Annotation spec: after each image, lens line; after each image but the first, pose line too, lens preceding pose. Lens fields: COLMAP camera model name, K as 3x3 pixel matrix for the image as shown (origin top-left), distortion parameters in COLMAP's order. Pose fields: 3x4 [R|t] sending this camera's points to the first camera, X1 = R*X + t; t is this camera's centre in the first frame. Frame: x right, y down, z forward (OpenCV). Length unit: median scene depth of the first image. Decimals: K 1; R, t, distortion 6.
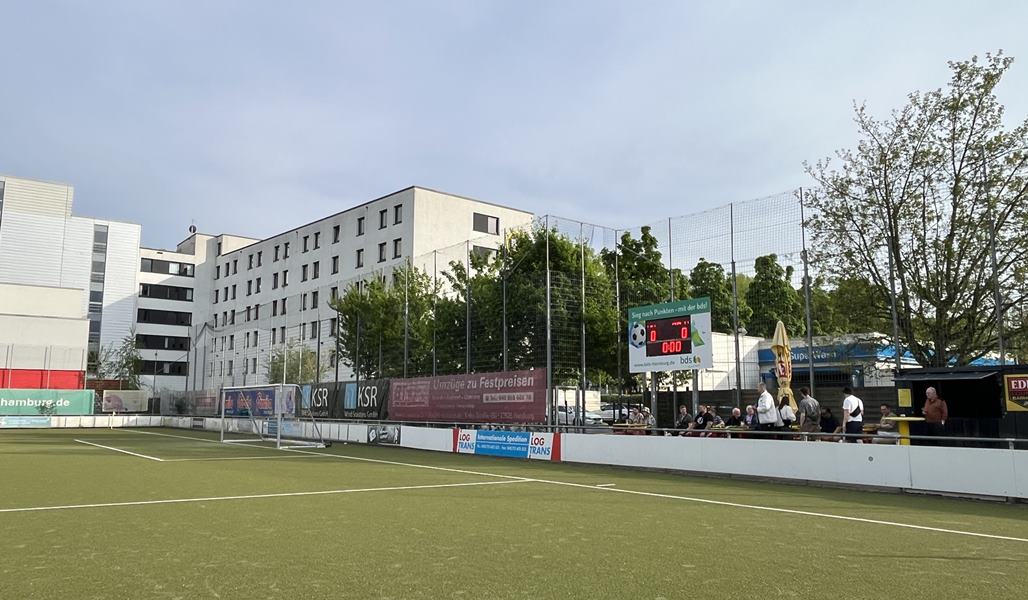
lens RADIAL K [[786.3, 0, 496.5], [0, 786.3, 296.1], [0, 0, 1]] dist [-0.002047, 0.003574]
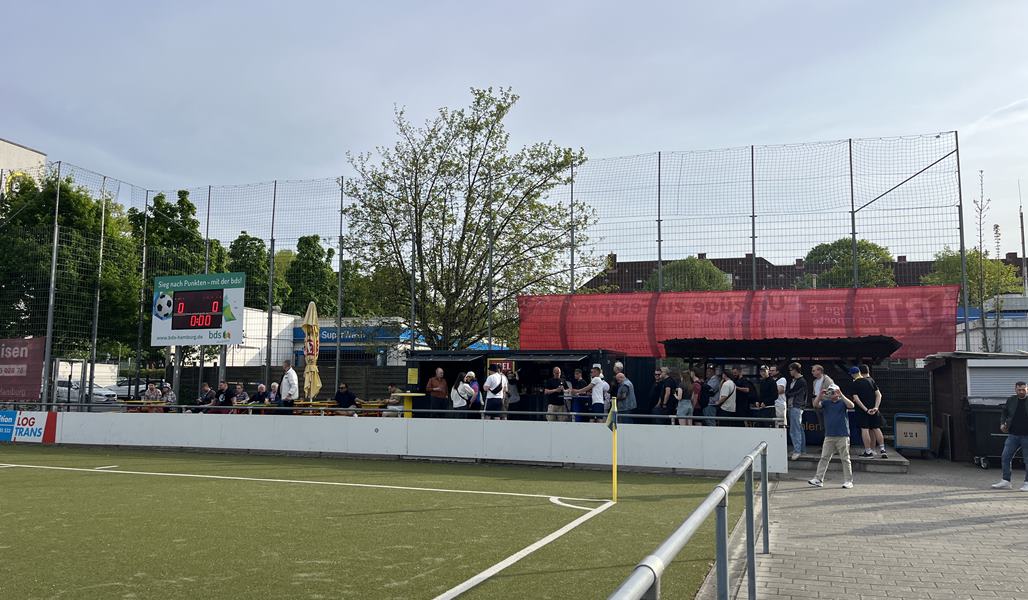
lens RADIAL K [[791.4, 0, 514.0], [0, 791.4, 300.0], [0, 0, 1]] dist [0.091111, -0.115320]
pose [[0.834299, 0.066853, 0.547244, 0.005754], [-0.086485, 0.996201, 0.010152, -0.003378], [-0.544487, -0.055798, 0.836911, -0.023953]]
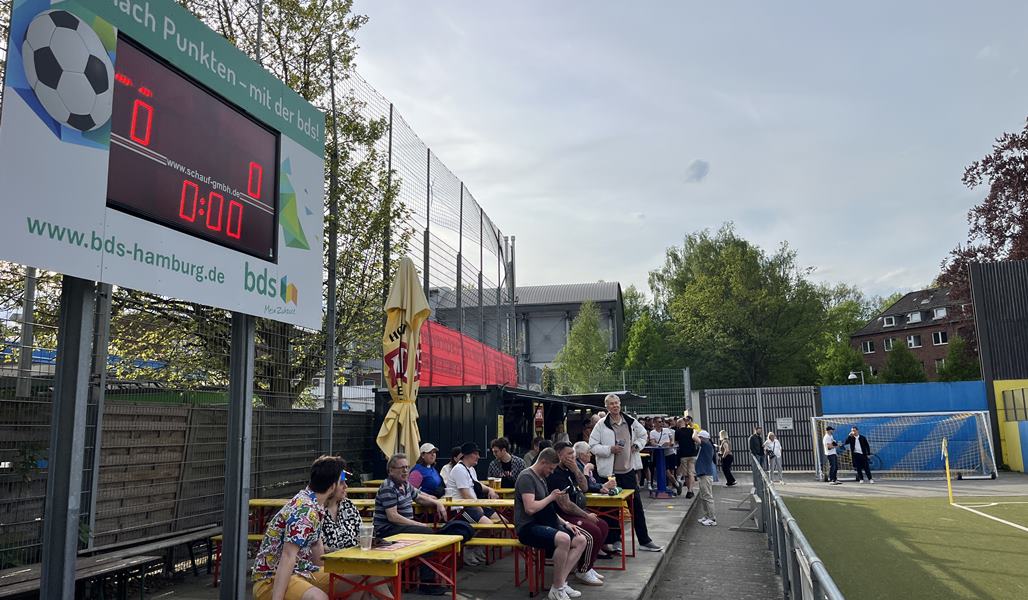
lens RADIAL K [[791.4, 0, 514.0], [0, 791.4, 300.0], [0, 0, 1]] dist [0.091111, -0.115320]
pose [[-0.636196, 0.139236, 0.758859, -0.019630], [-0.088120, 0.964031, -0.250757, 0.143793], [-0.766478, -0.226401, -0.601044, 1.063333]]
